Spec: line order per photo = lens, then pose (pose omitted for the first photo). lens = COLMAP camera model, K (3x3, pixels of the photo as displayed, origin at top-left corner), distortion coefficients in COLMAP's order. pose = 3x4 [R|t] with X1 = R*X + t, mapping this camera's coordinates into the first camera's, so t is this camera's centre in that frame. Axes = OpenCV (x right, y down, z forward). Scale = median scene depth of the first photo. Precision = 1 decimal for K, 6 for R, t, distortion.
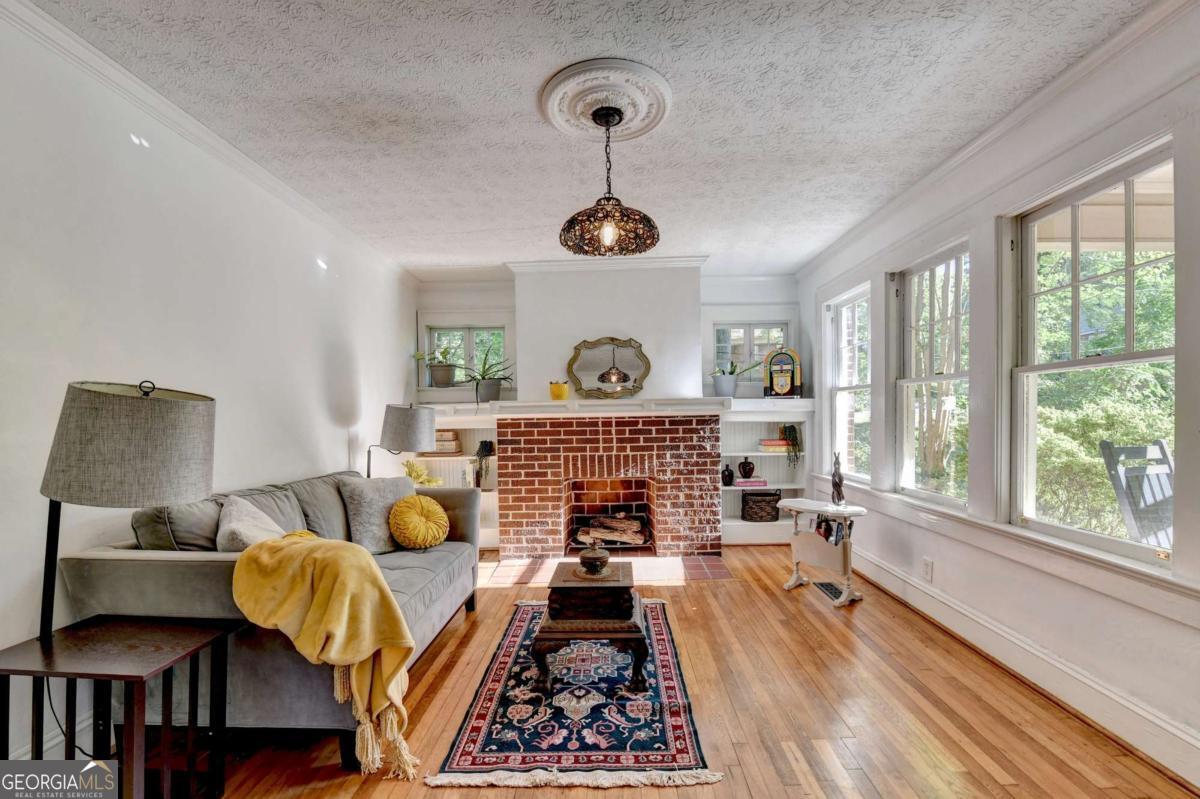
lens RADIAL K [[488.2, 0, 614.8], [0, 488.2, 415.2], [0, 0, 1]] dist [-0.014120, -0.001272]
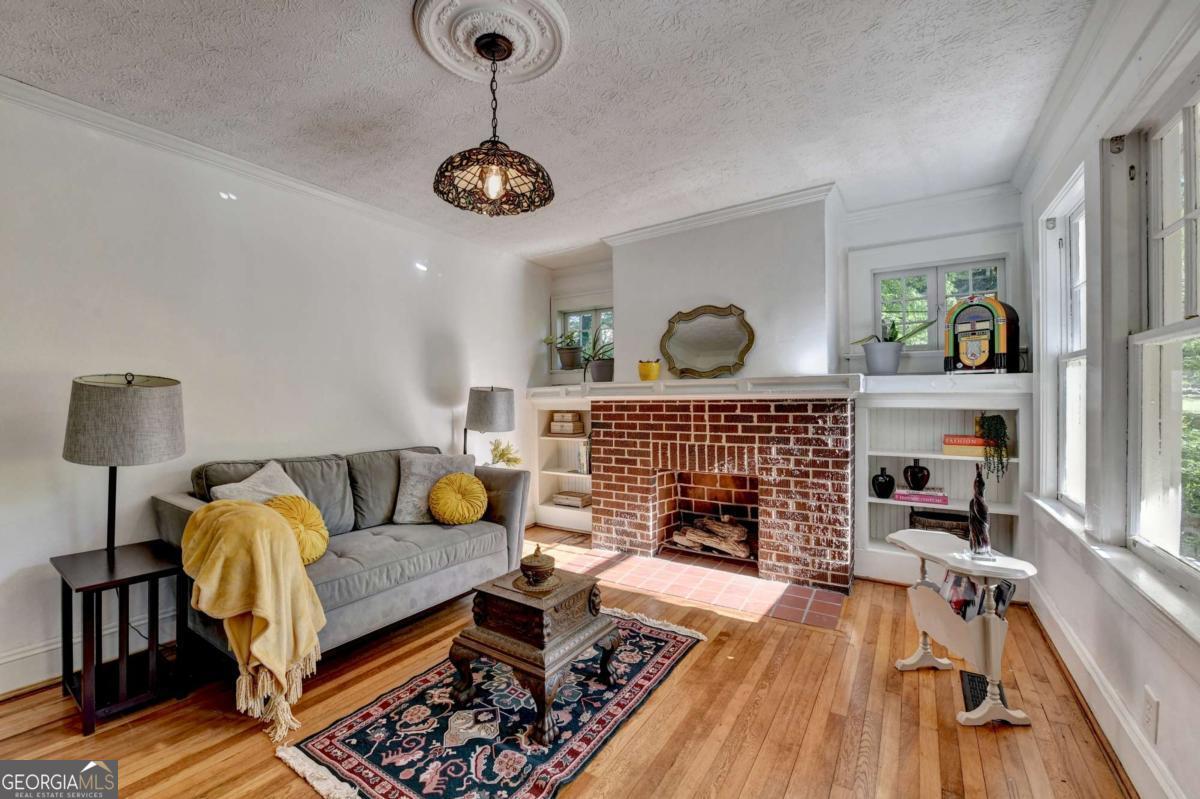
lens RADIAL K [[488.2, 0, 598.6], [0, 488.2, 393.4], [0, 0, 1]] dist [-0.014120, -0.001272]
pose [[0.839700, 0.001233, -0.543049, 0.297135], [-0.003333, 0.999990, -0.002884, -0.004802], [0.543040, 0.004232, 0.839696, 0.195158]]
